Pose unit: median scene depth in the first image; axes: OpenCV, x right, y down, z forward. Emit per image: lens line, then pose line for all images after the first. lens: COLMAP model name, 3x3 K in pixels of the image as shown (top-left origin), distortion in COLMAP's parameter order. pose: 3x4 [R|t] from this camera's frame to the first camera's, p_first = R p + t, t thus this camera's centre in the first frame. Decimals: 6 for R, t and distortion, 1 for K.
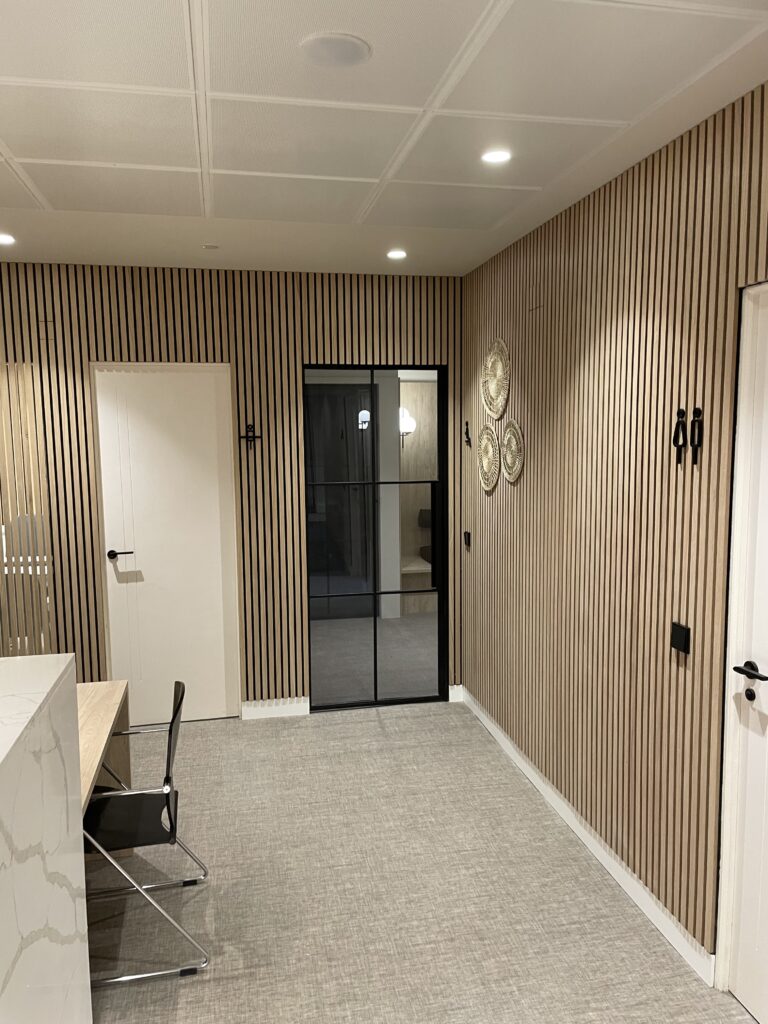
lens RADIAL K [[776.7, 0, 384.0], [0, 776.7, 512.0], [0, 0, 1]] dist [0.087924, -0.115528]
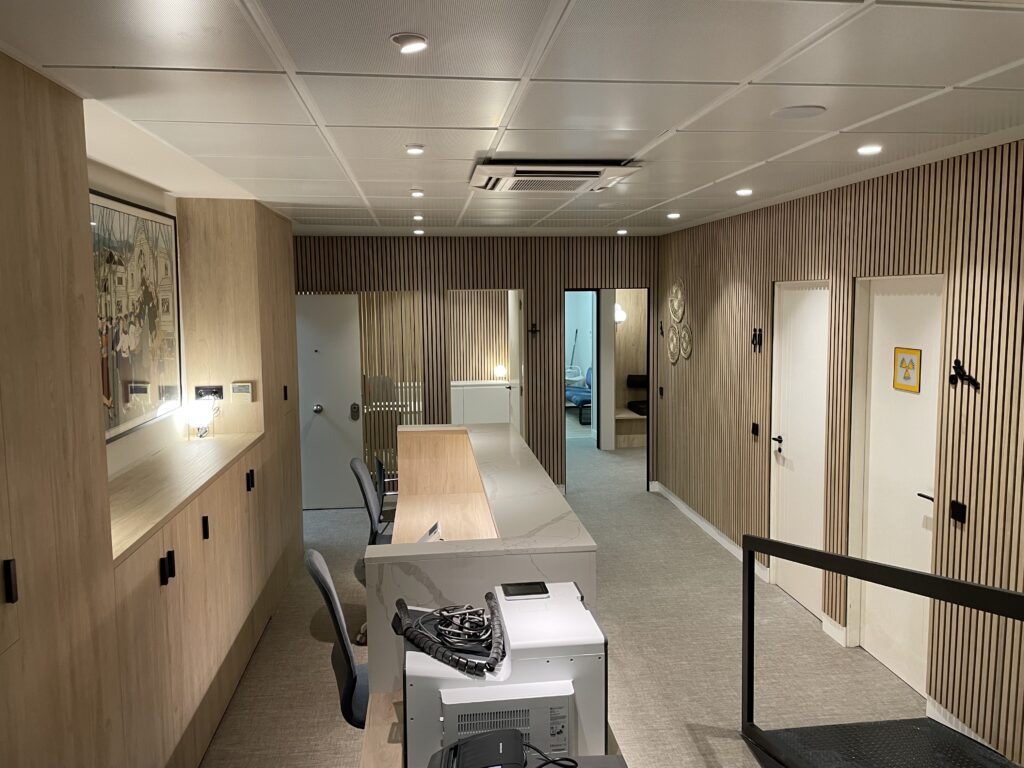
lens RADIAL K [[778.7, 0, 525.8], [0, 778.7, 377.4], [0, 0, 1]] dist [0.076608, -0.112389]
pose [[0.997606, 0.005673, -0.068916, -0.075793], [-0.005978, 0.999973, -0.004225, 0.015152], [0.068890, 0.004627, 0.997614, -0.778095]]
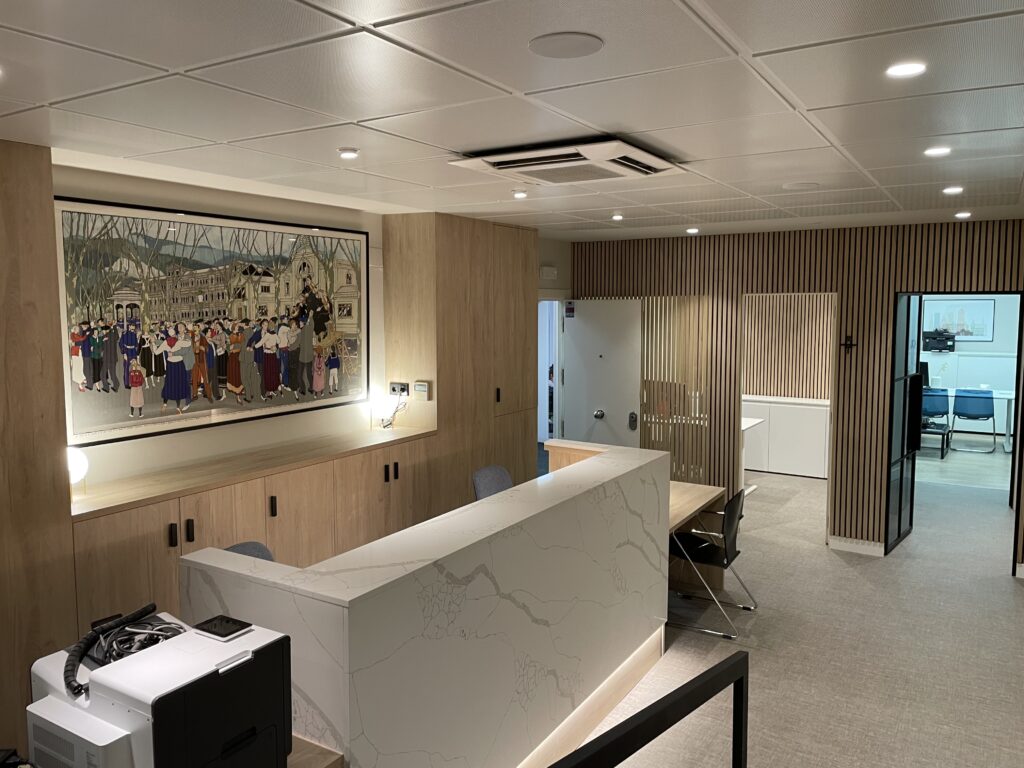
lens RADIAL K [[776.7, 0, 506.8], [0, 776.7, 378.8], [0, 0, 1]] dist [0.087924, -0.115528]
pose [[0.726514, 0.074840, -0.683064, 0.374948], [-0.078114, 0.996602, 0.026110, -0.027388], [0.682698, 0.034388, 0.729891, -0.466886]]
